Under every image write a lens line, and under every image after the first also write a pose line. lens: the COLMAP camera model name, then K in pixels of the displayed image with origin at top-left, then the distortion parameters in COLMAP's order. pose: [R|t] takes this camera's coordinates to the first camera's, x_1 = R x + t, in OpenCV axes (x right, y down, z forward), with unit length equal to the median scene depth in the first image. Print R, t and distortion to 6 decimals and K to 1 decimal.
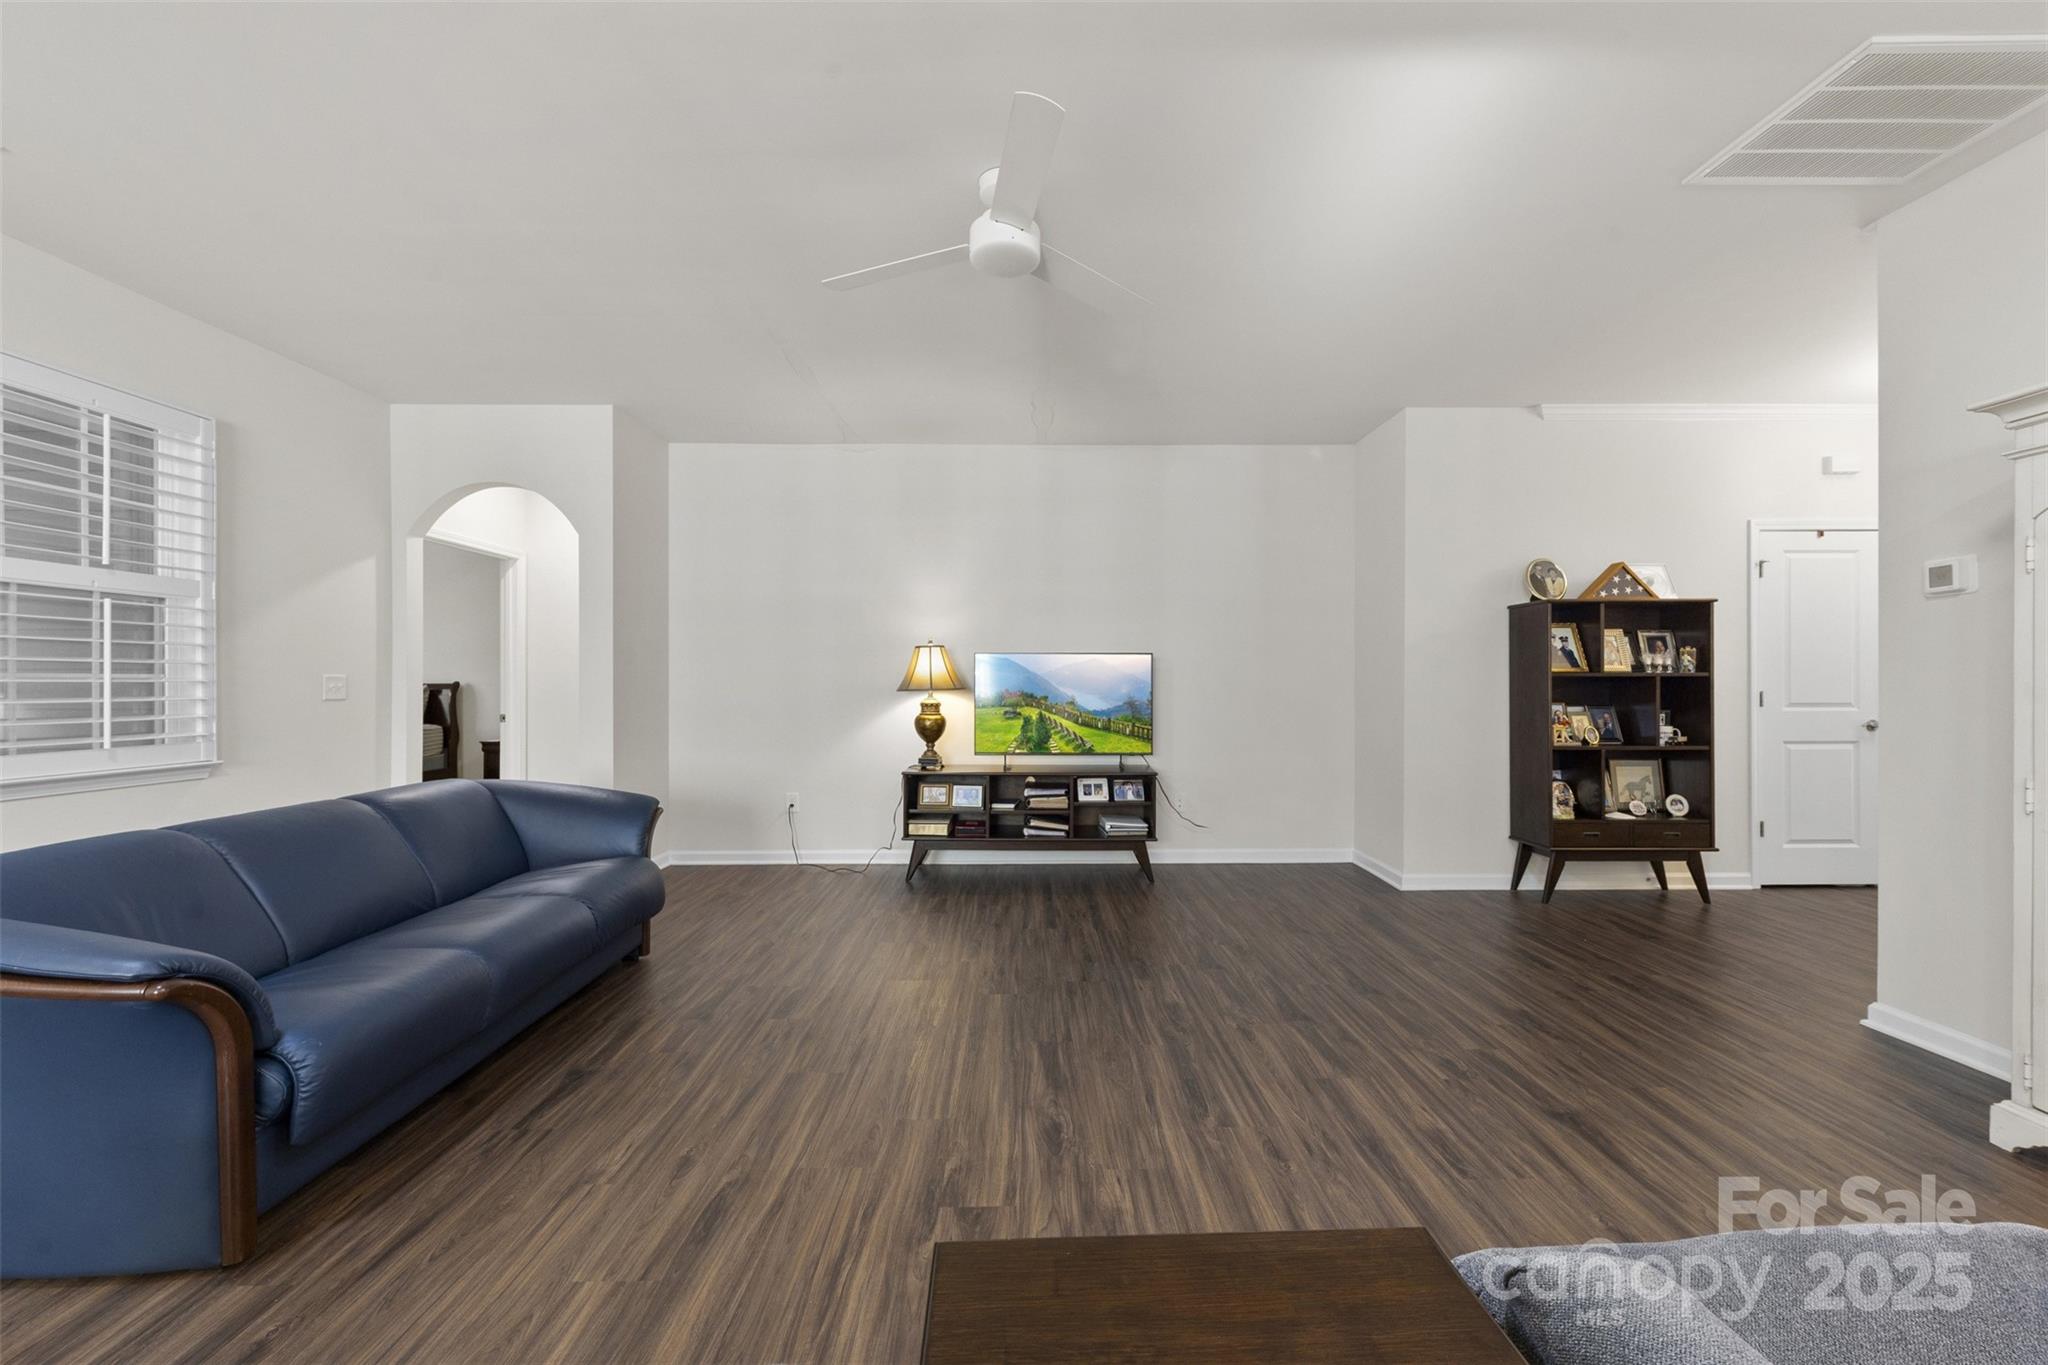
lens RADIAL K [[799.9, 0, 1033.6], [0, 799.9, 682.0], [0, 0, 1]] dist [0.014155, -0.000196]
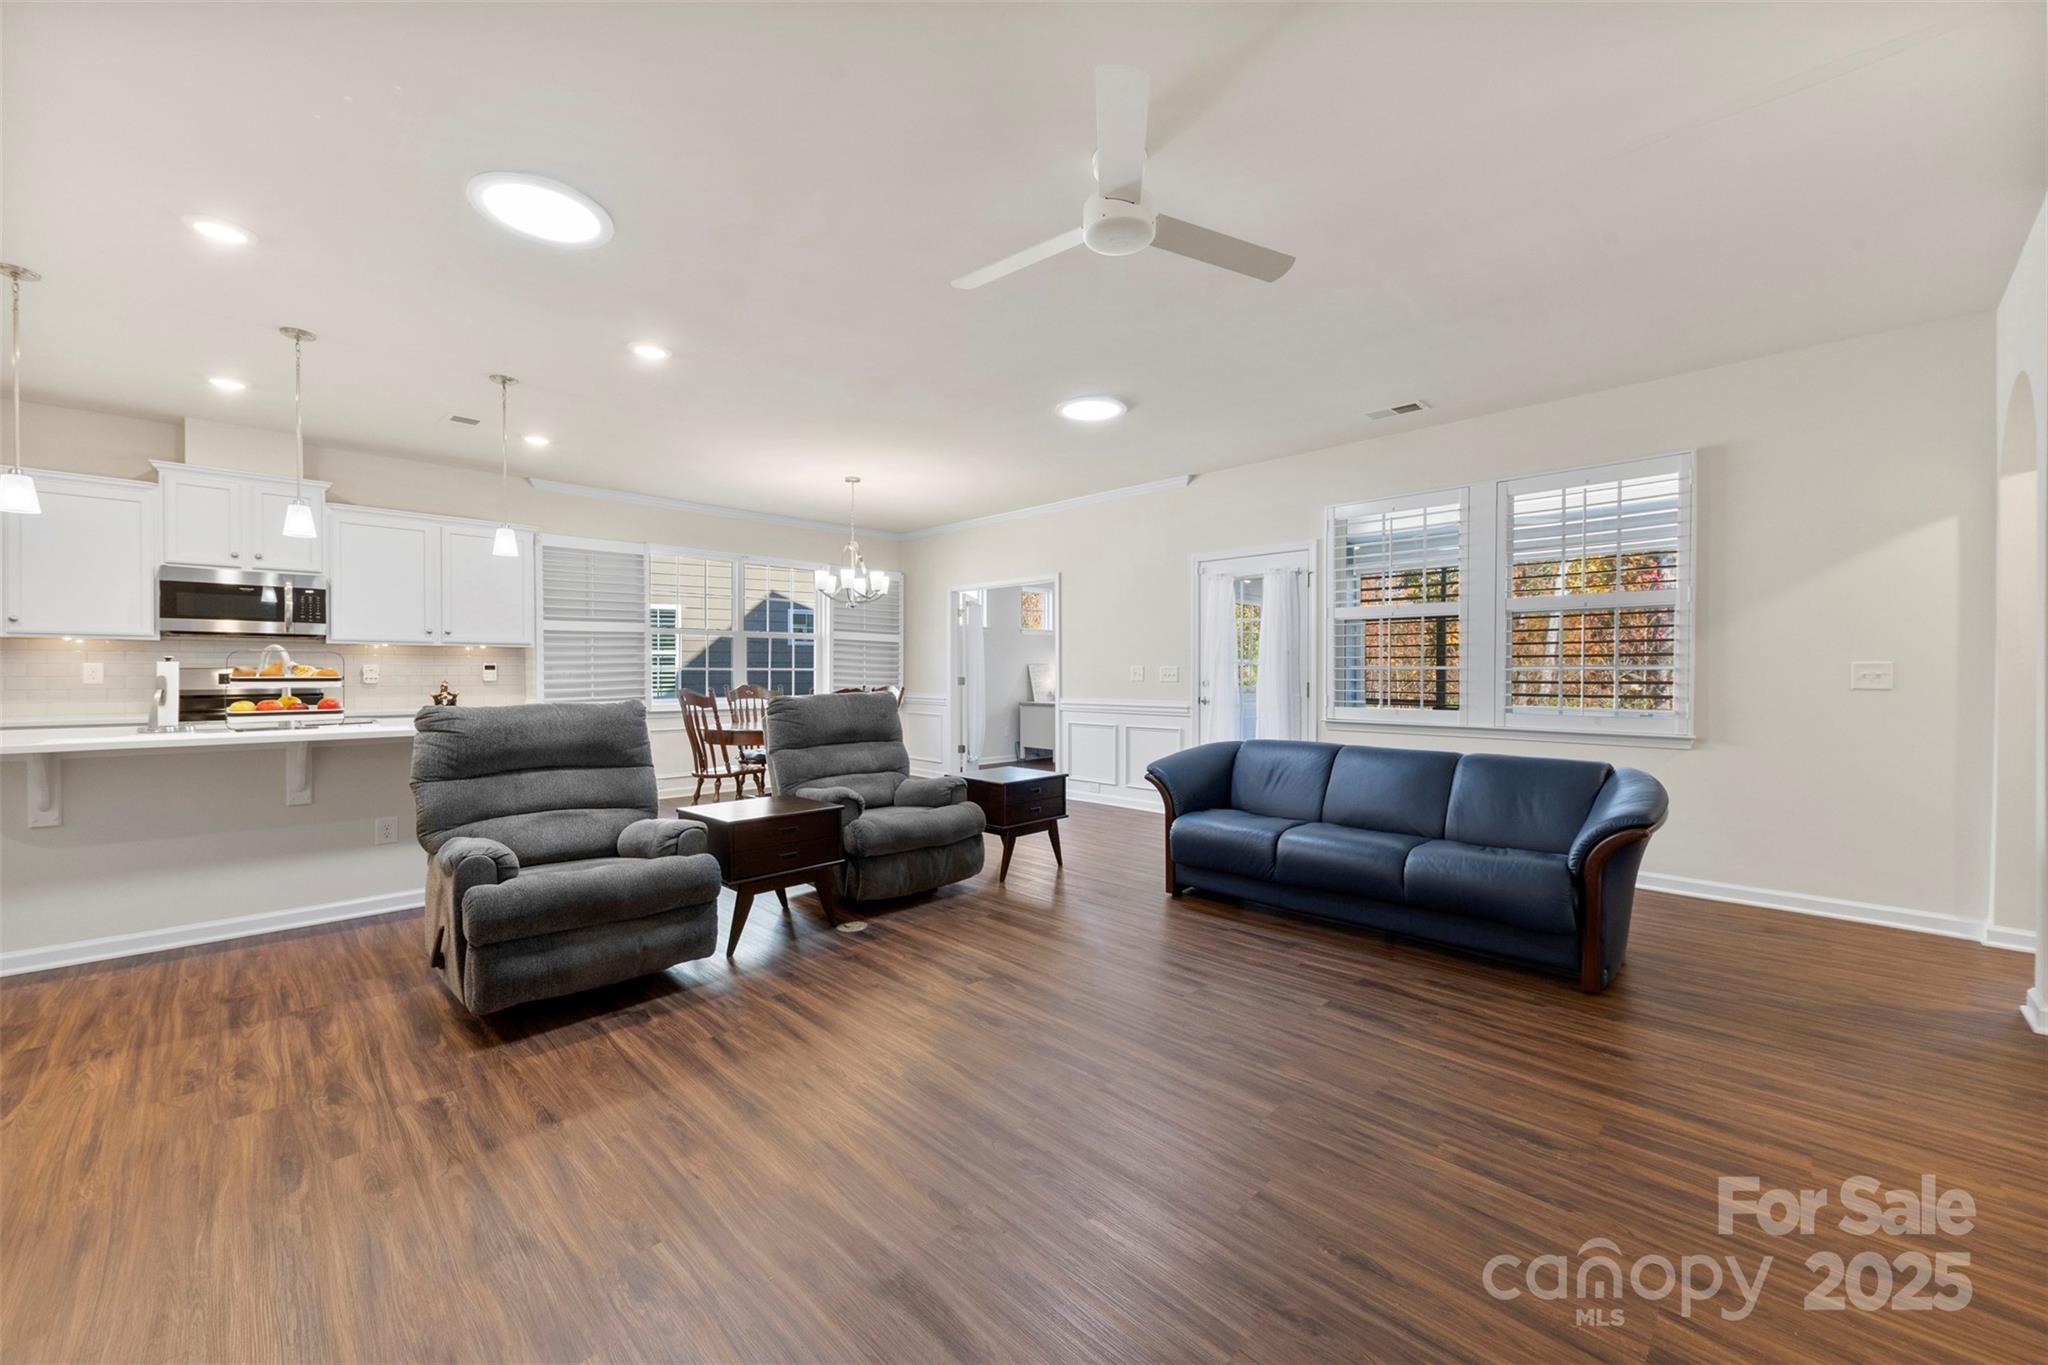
lens RADIAL K [[789.5, 0, 1030.6], [0, 789.5, 677.9], [0, 0, 1]] dist [0.017915, -0.005293]
pose [[-0.717166, 0.004288, -0.696889, 0.390273], [0.000441, 0.999984, 0.005700, 0.002709], [0.696902, 0.003780, -0.717157, 0.883492]]
